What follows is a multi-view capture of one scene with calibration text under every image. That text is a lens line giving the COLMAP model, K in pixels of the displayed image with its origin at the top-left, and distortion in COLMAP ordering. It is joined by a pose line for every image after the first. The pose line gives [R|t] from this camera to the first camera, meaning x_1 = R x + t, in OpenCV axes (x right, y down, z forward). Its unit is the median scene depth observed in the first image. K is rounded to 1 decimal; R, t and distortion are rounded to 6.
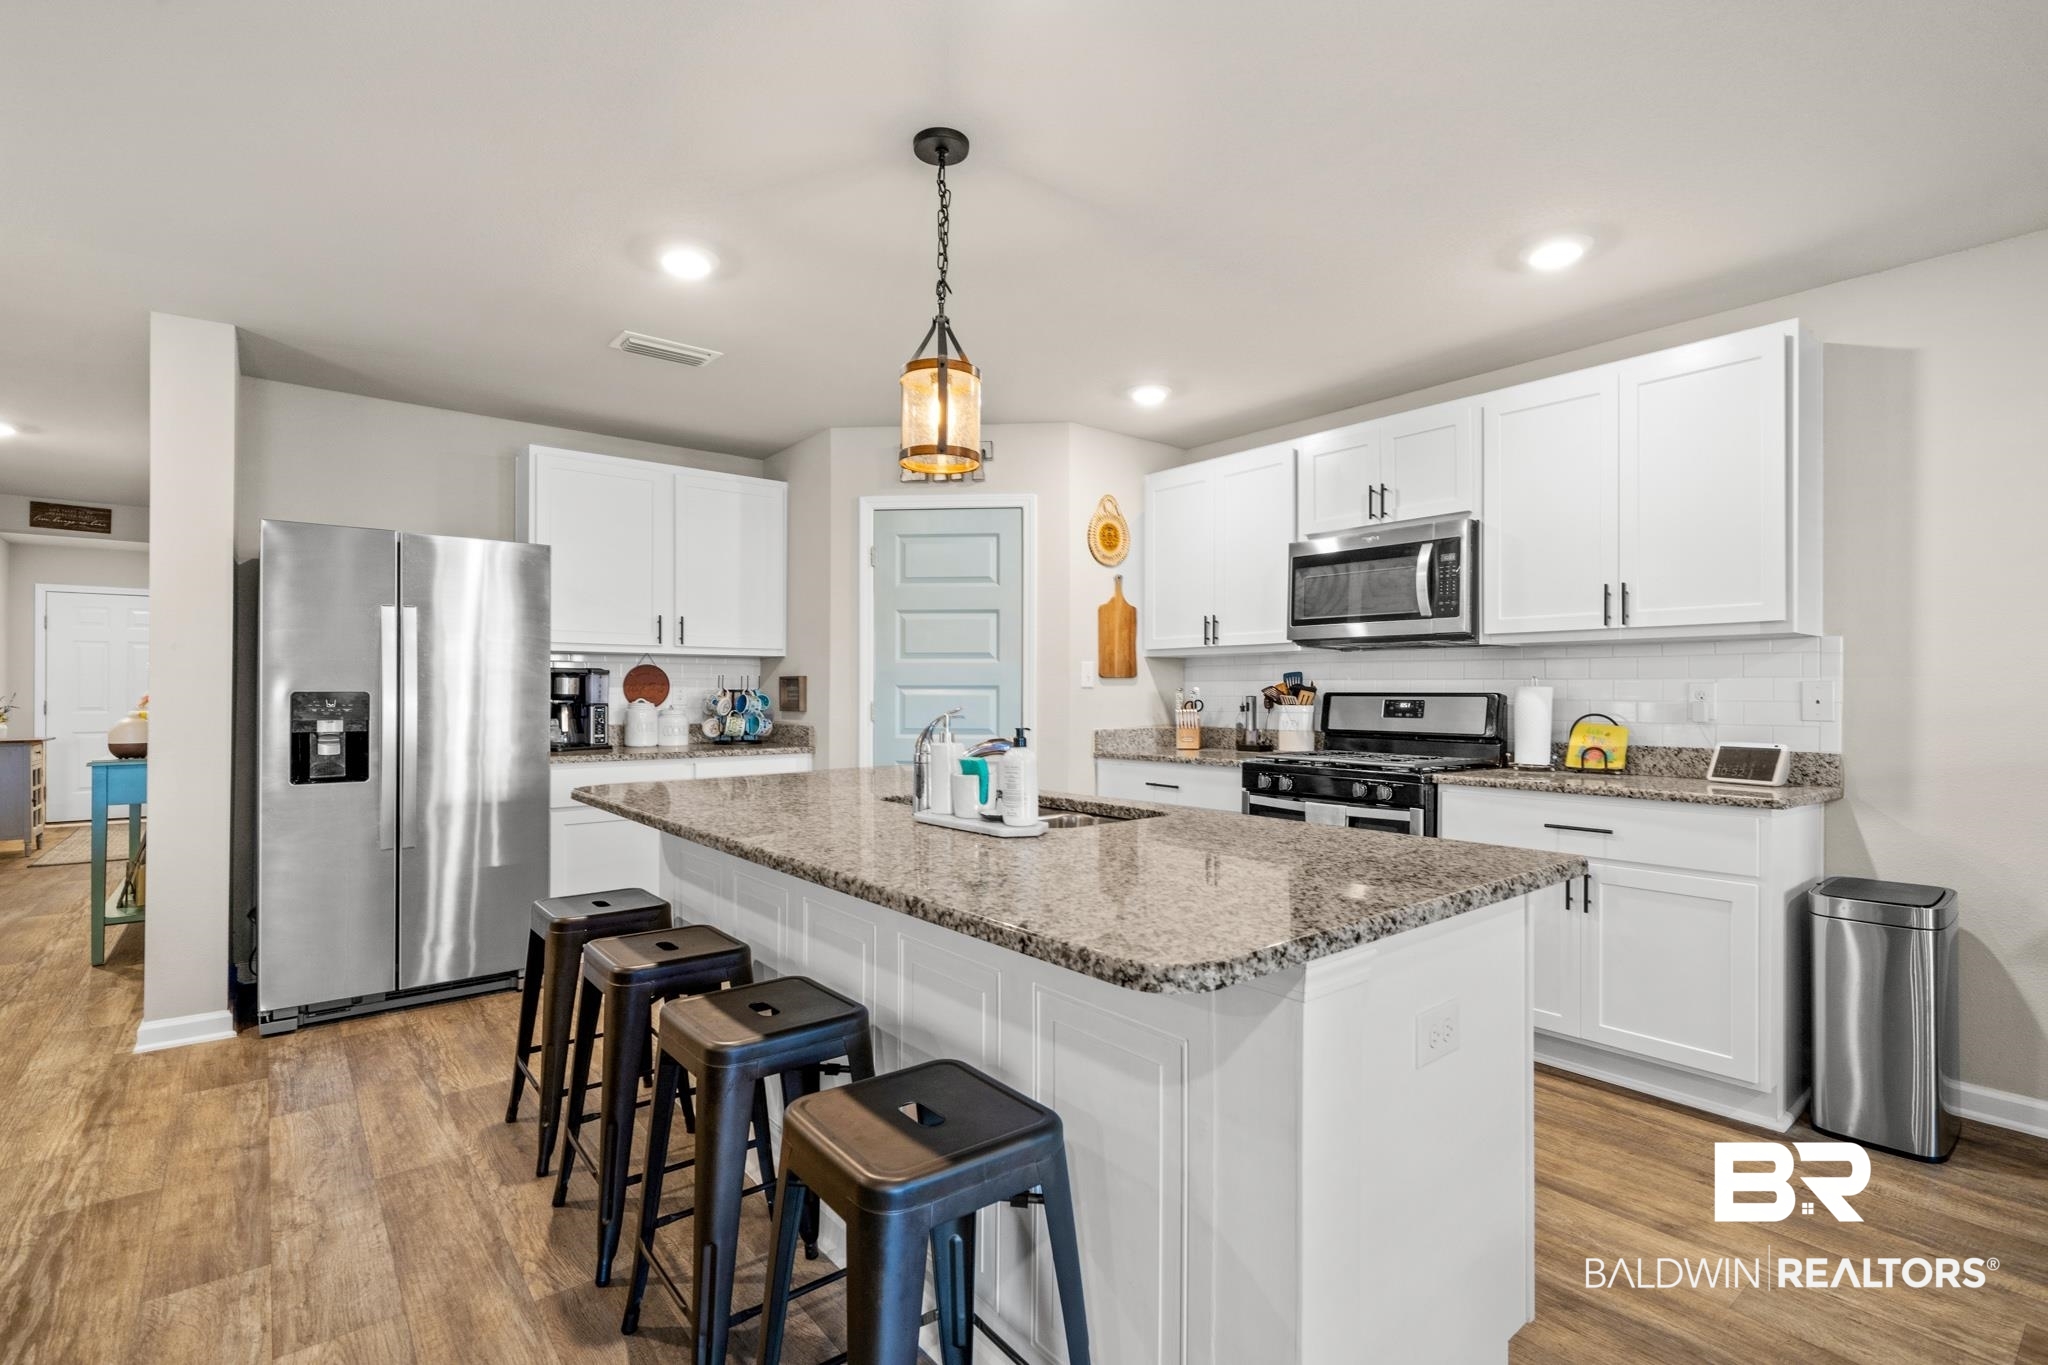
lens RADIAL K [[947.0, 0, 1016.5], [0, 947.0, 686.6], [0, 0, 1]] dist [0.003545, 0.000284]
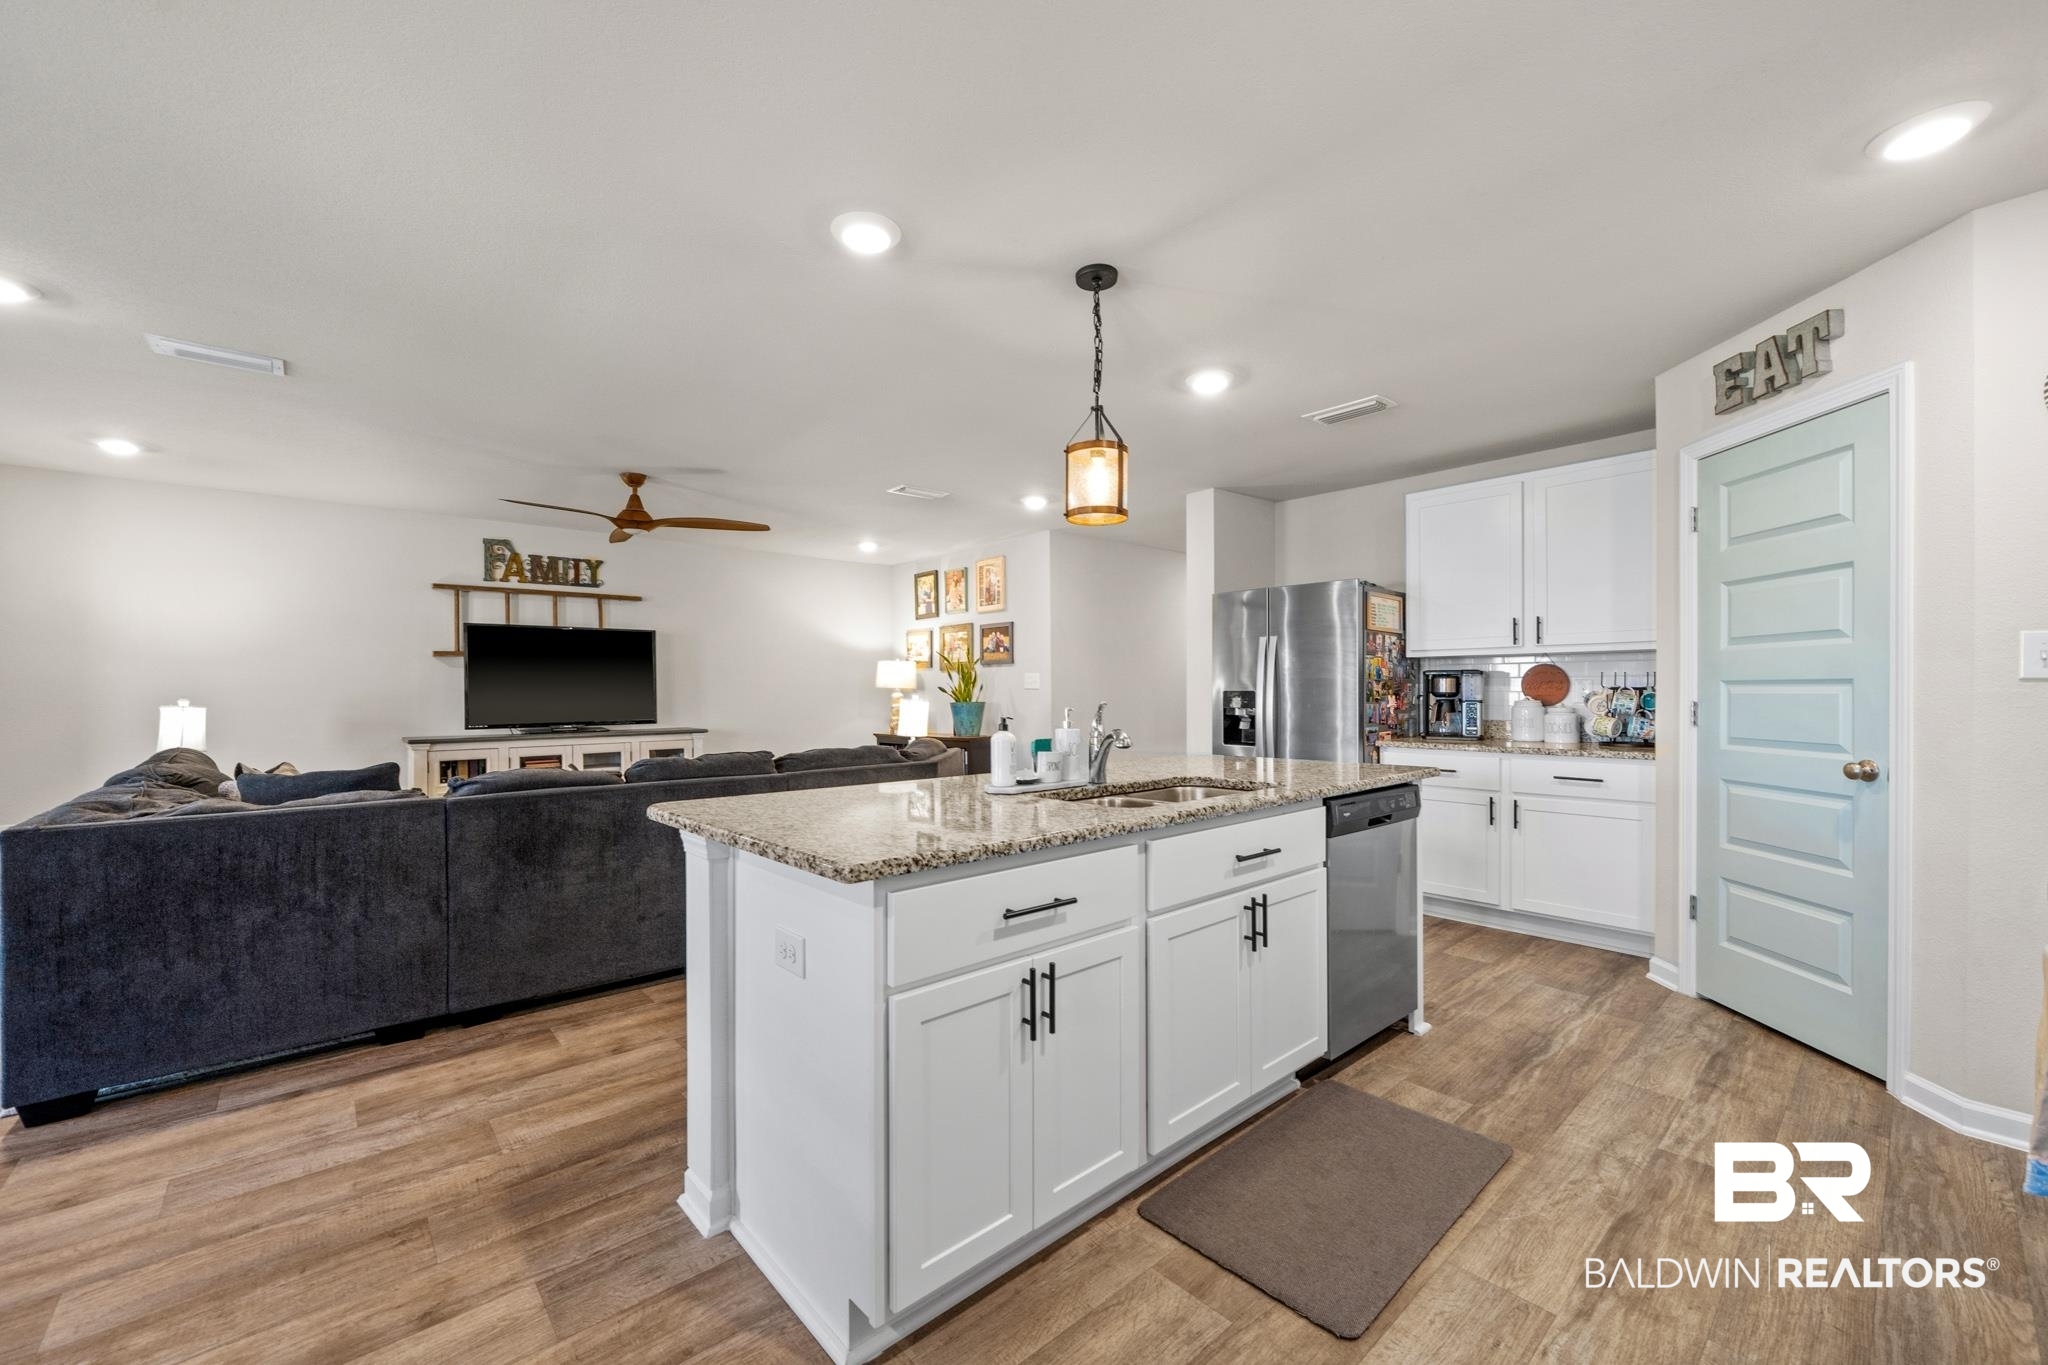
lens RADIAL K [[806.6, 0, 1025.9], [0, 806.6, 696.0], [0, 0, 1]] dist [0.001329, -0.000955]
pose [[0.059854, 0.003650, -0.998200, 0.621718], [0.009074, 0.999950, 0.004200, 0.004294], [0.998166, -0.009309, 0.059818, 0.498594]]
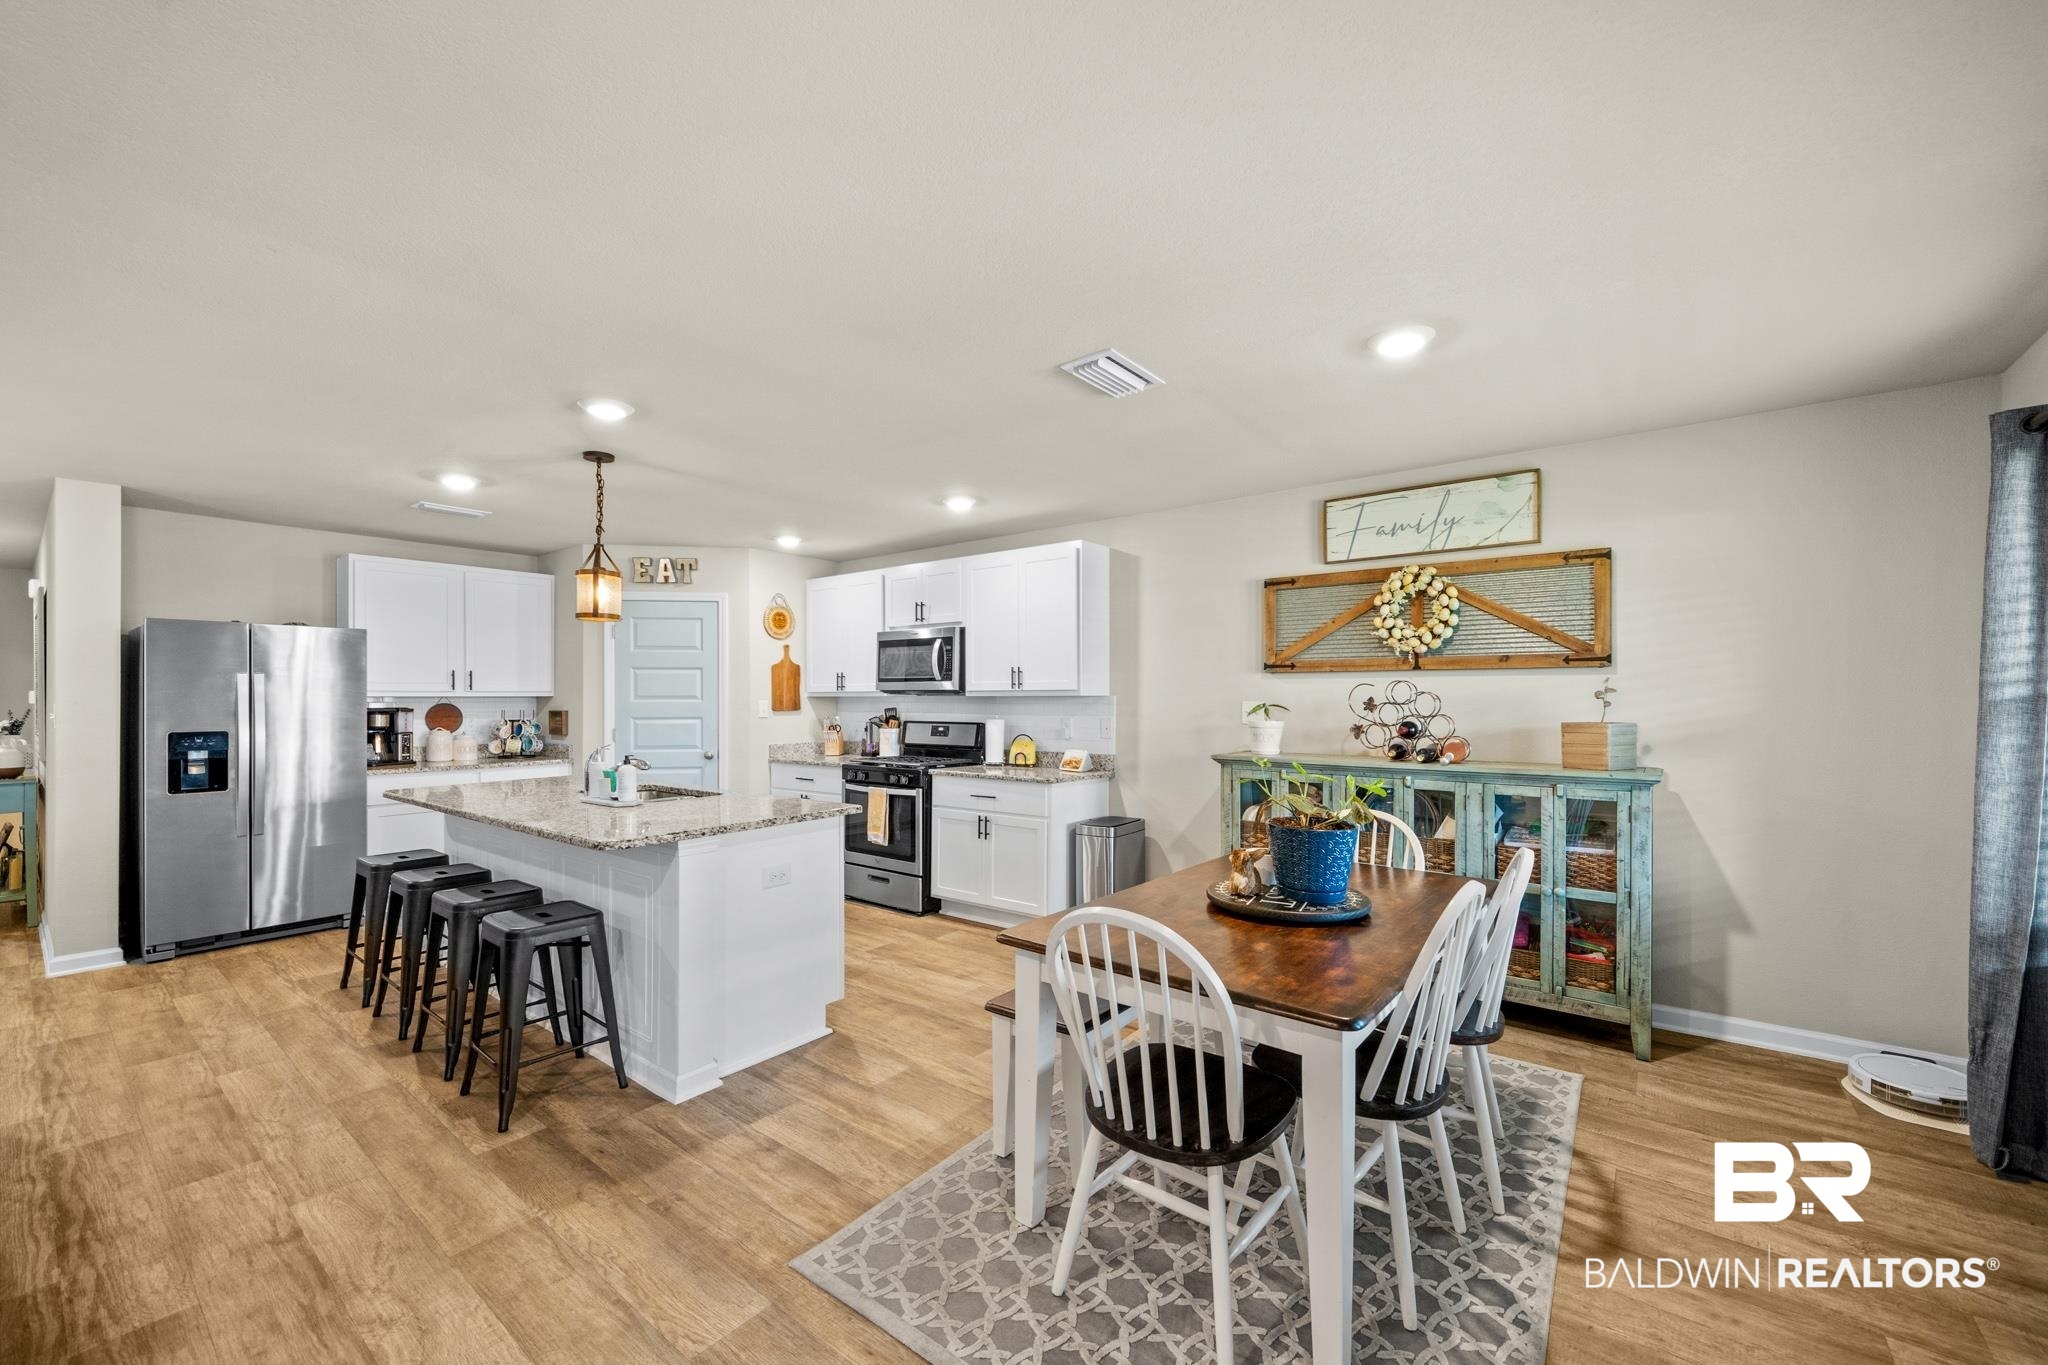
lens RADIAL K [[806.6, 0, 1016.2], [0, 806.6, 696.1], [0, 0, 1]] dist [0.001329, -0.000955]
pose [[0.974744, -0.003451, 0.223298, 0.231278], [0.002774, 0.999991, 0.003347, -0.047253], [-0.223307, -0.002643, 0.974745, -0.487664]]
